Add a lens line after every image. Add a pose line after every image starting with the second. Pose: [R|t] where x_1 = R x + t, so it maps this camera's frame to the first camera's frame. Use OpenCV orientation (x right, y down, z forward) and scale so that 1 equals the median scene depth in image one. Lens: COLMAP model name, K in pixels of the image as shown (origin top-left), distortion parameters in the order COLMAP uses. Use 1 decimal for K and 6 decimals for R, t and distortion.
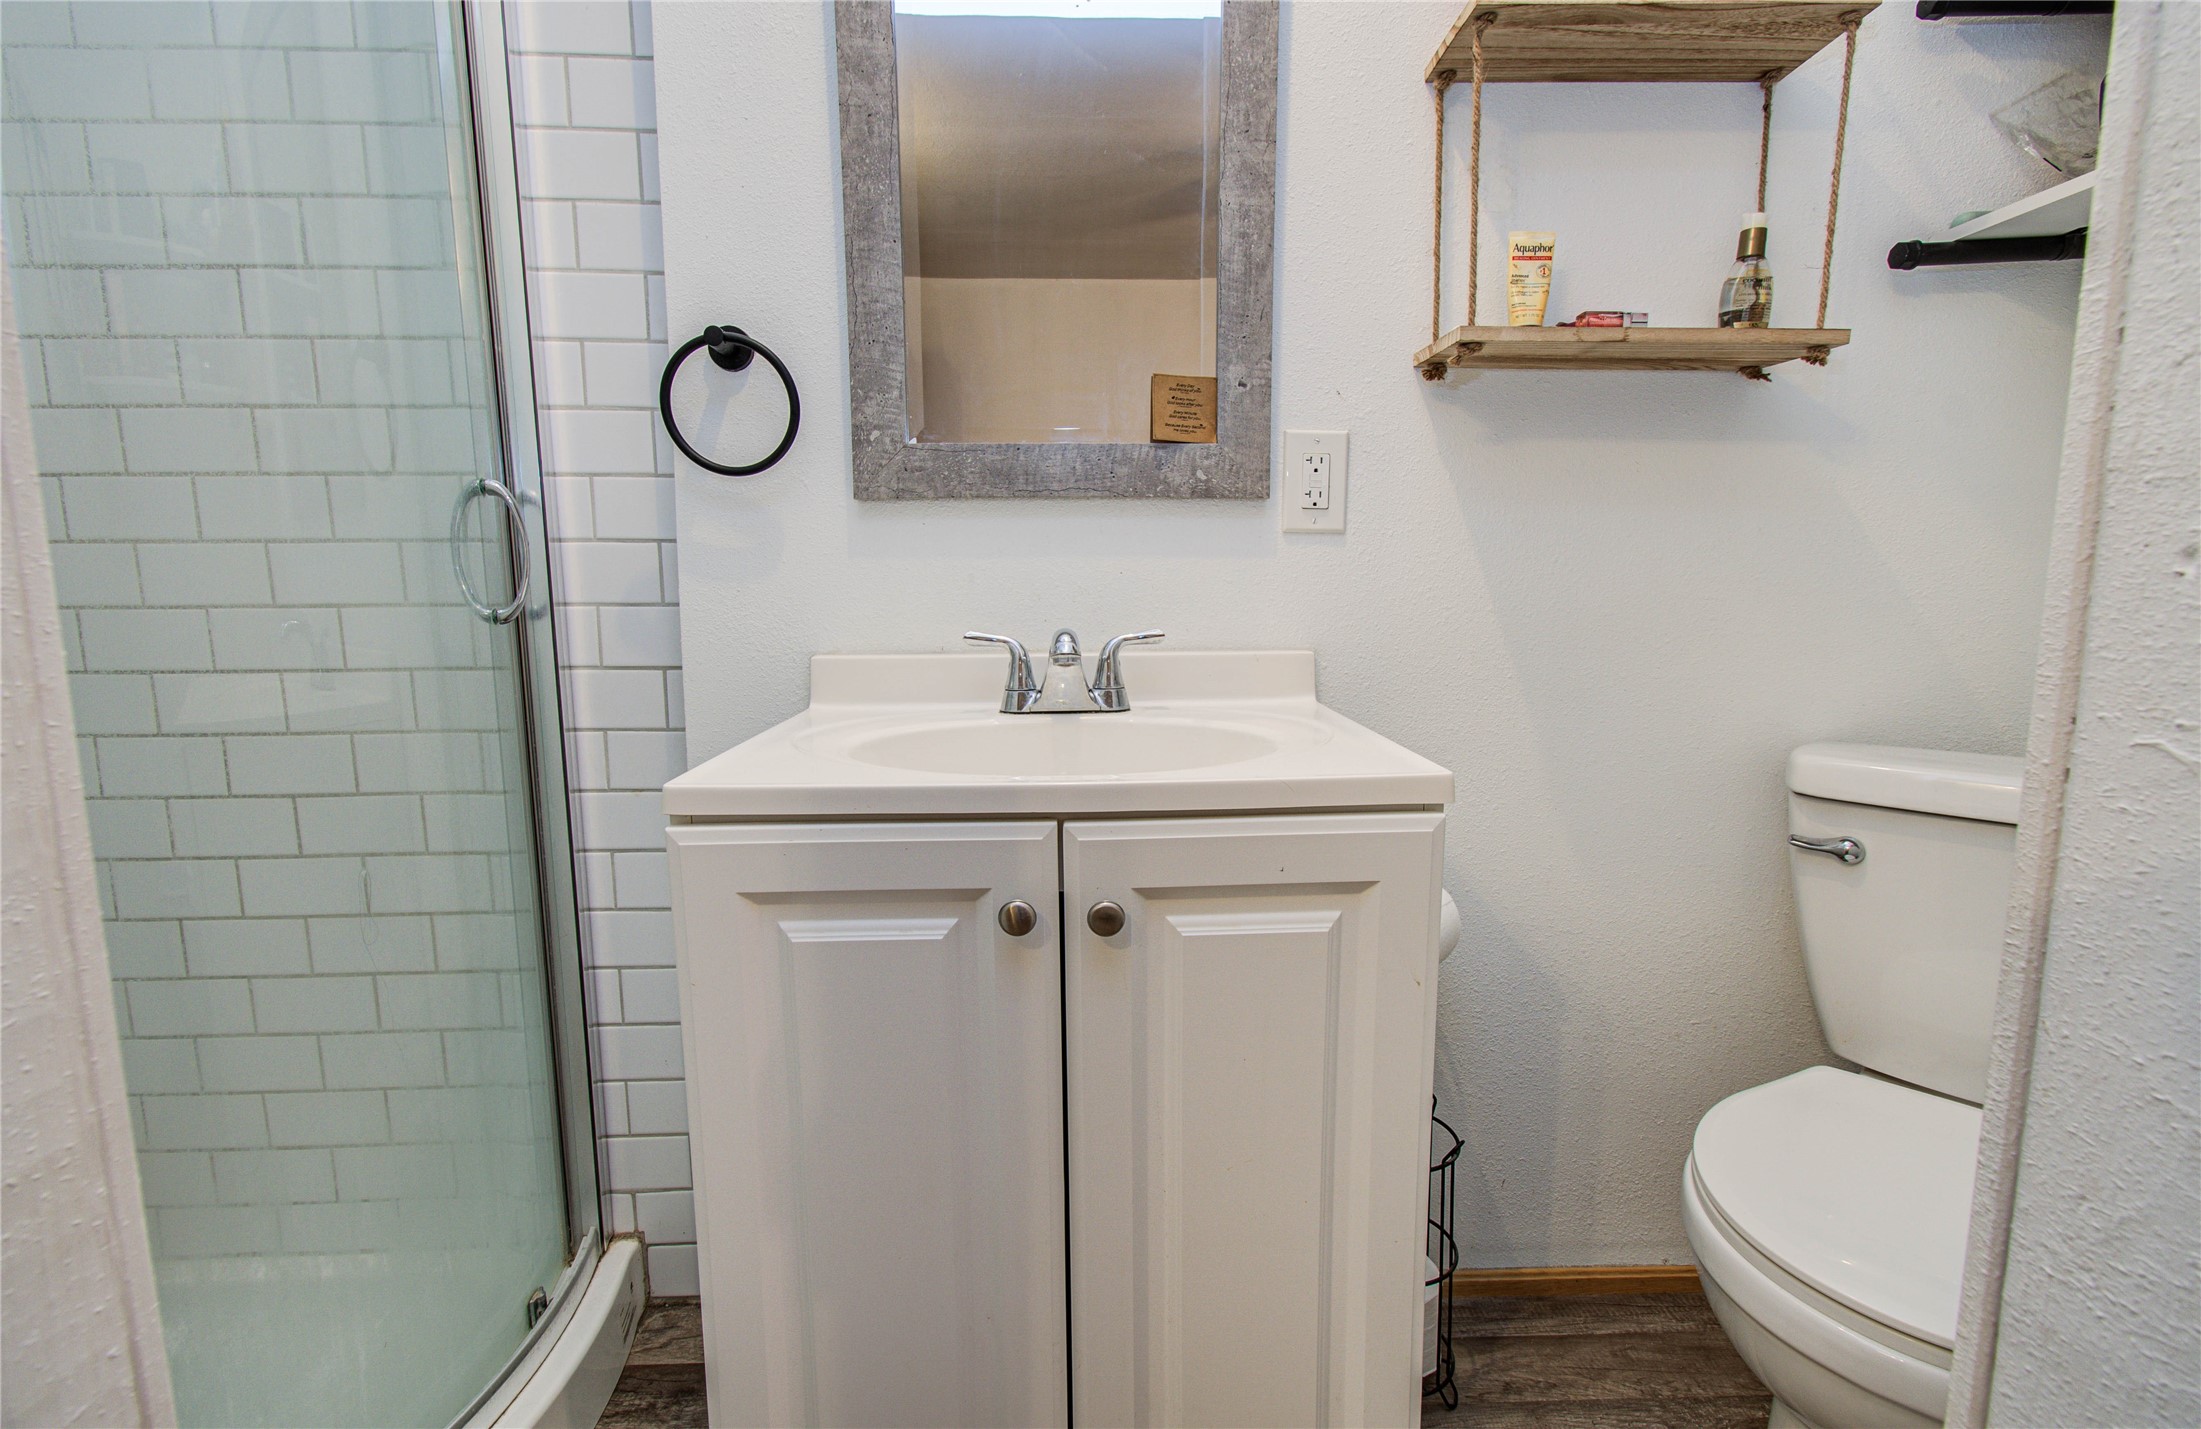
lens RADIAL K [[957.8, 0, 1102.1], [0, 957.8, 717.4], [0, 0, 1]] dist [-0.001430, 0.003026]
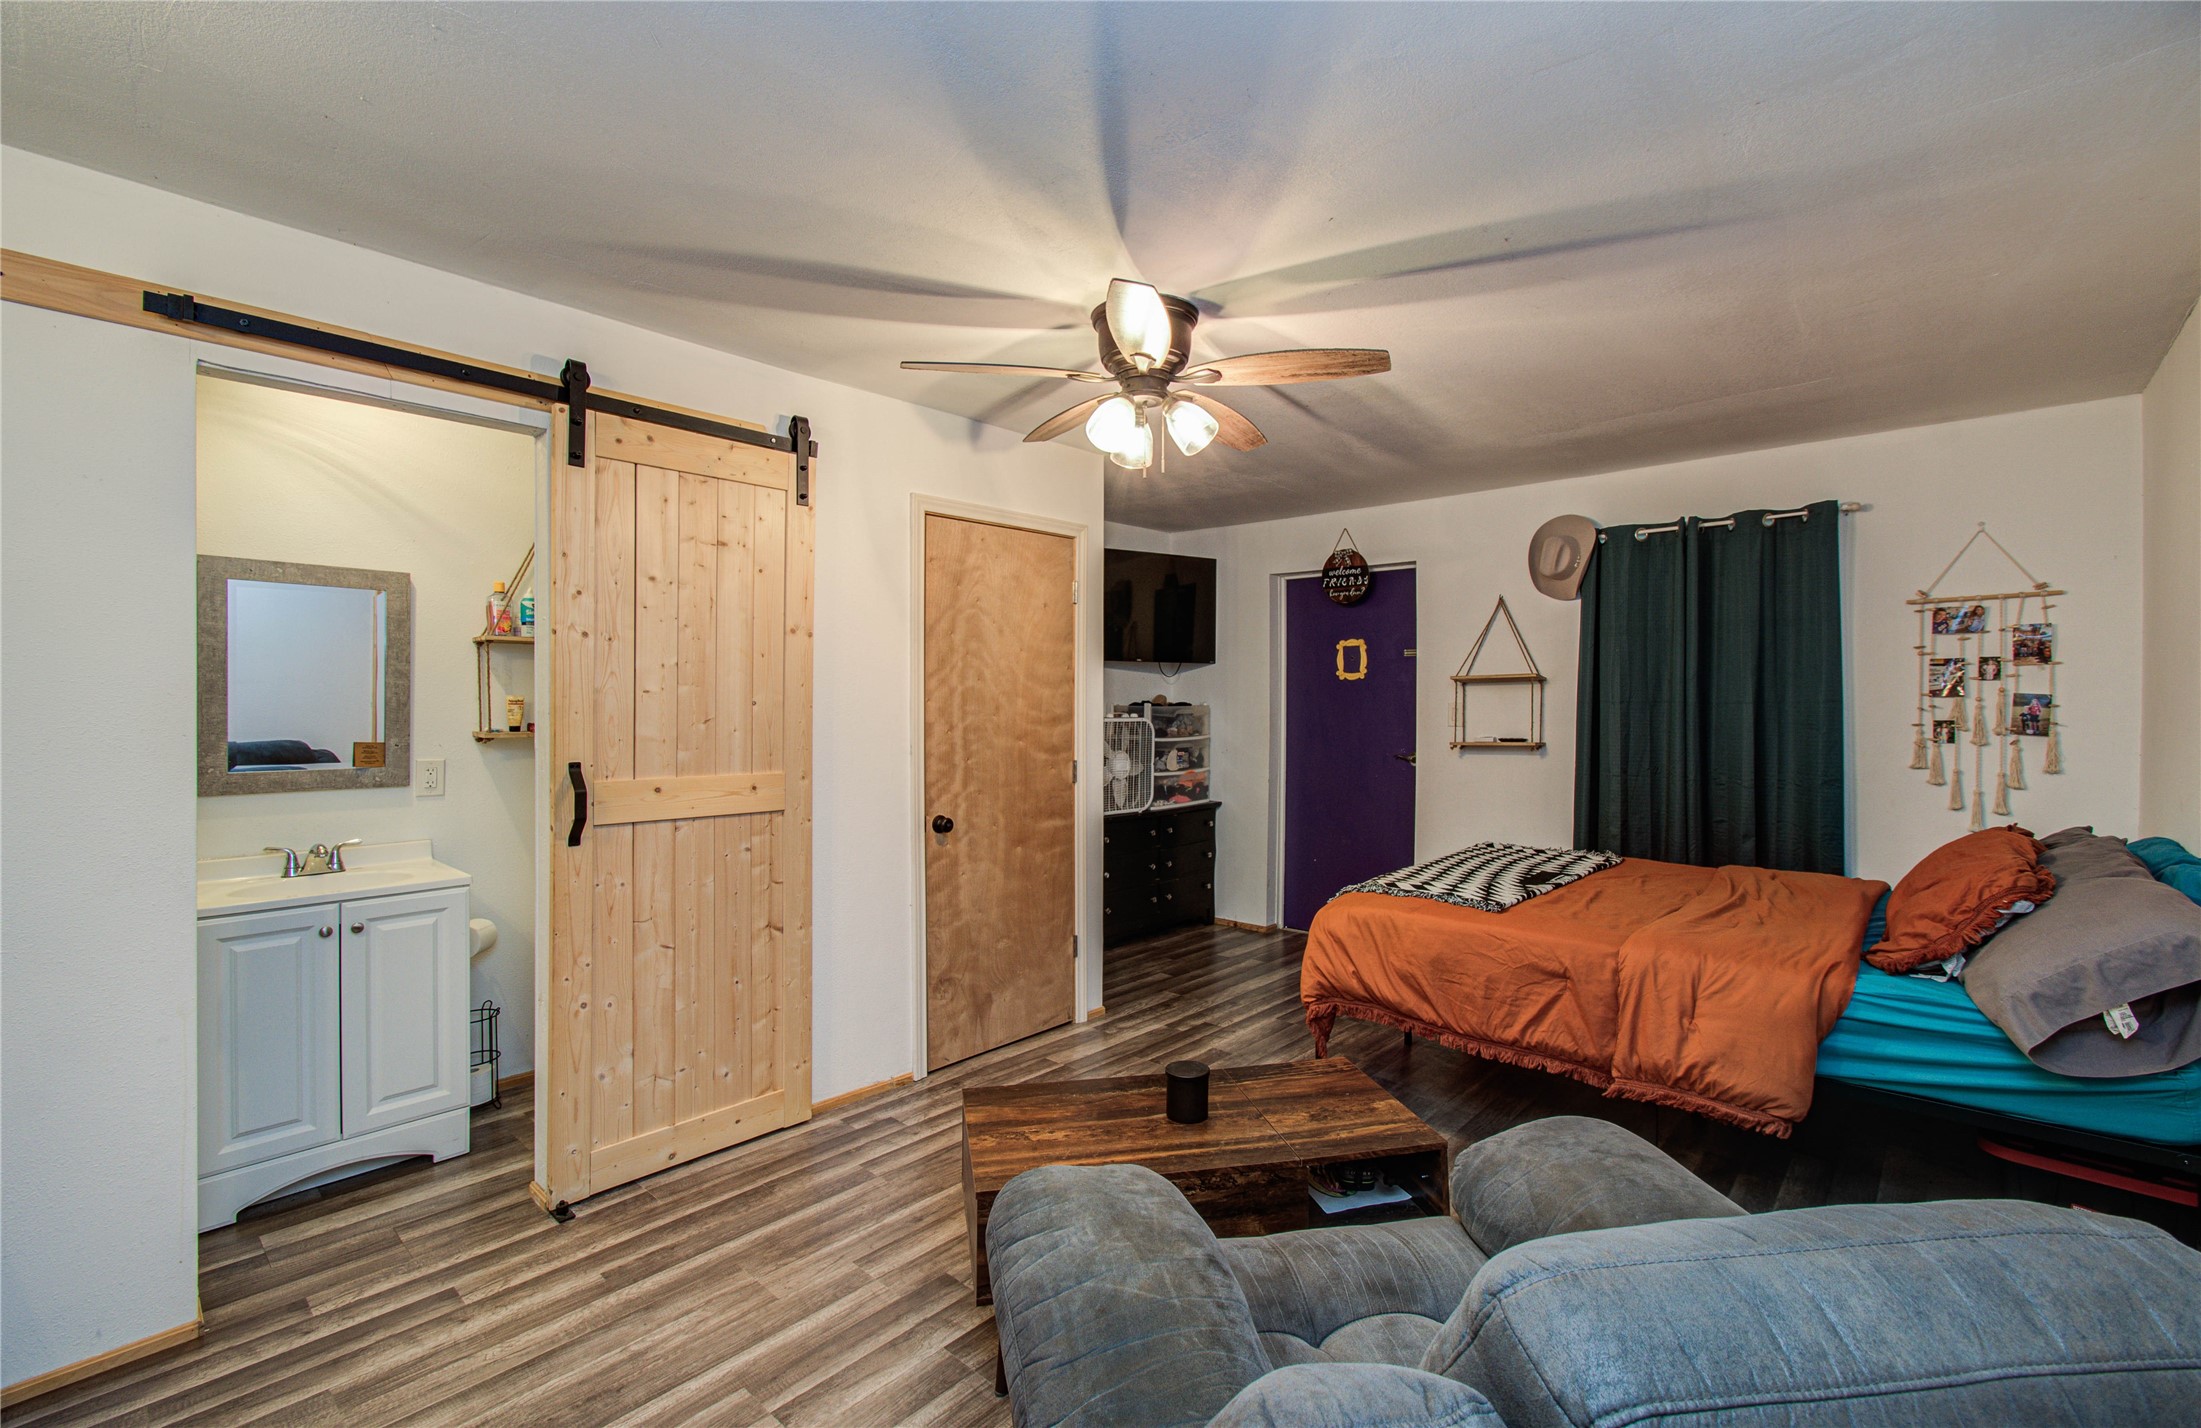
lens RADIAL K [[957.8, 0, 1142.3], [0, 957.8, 703.3], [0, 0, 1]] dist [-0.001430, 0.003026]
pose [[0.678442, 0.005891, 0.734631, -0.430529], [0.087844, 0.992143, -0.089081, -0.034737], [-0.729384, 0.124969, 0.672594, -2.473267]]
